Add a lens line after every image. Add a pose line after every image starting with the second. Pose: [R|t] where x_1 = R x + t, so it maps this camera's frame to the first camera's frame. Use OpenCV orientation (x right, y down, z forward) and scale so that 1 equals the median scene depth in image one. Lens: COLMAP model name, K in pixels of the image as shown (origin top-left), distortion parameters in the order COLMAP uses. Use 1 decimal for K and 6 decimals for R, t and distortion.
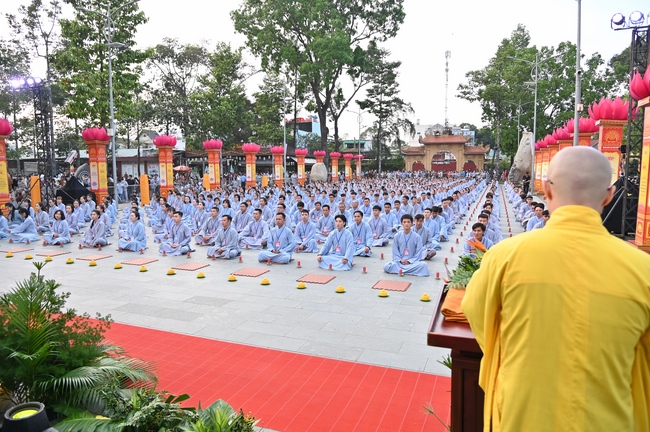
lens RADIAL K [[458.2, 0, 325.0], [0, 458.2, 216.0], [0, 0, 1]] dist [-0.002547, 0.002365]
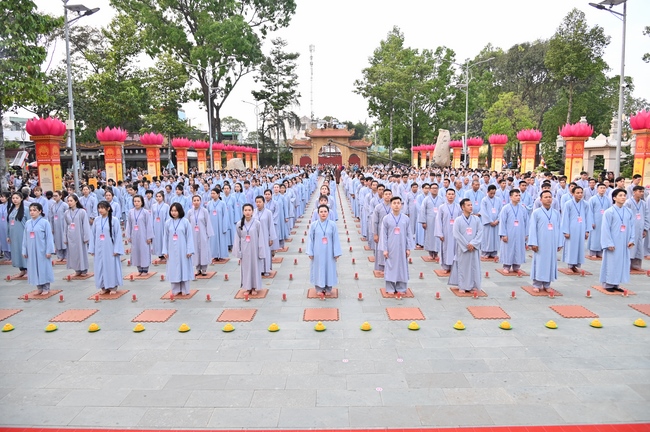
lens RADIAL K [[458.2, 0, 325.0], [0, 458.2, 216.0], [0, 0, 1]] dist [-0.002547, 0.002365]
pose [[0.935213, -0.050207, 0.350508, -0.130392], [0.043168, 0.998679, 0.027870, -0.013028], [-0.351444, -0.010933, 0.936145, 0.052724]]
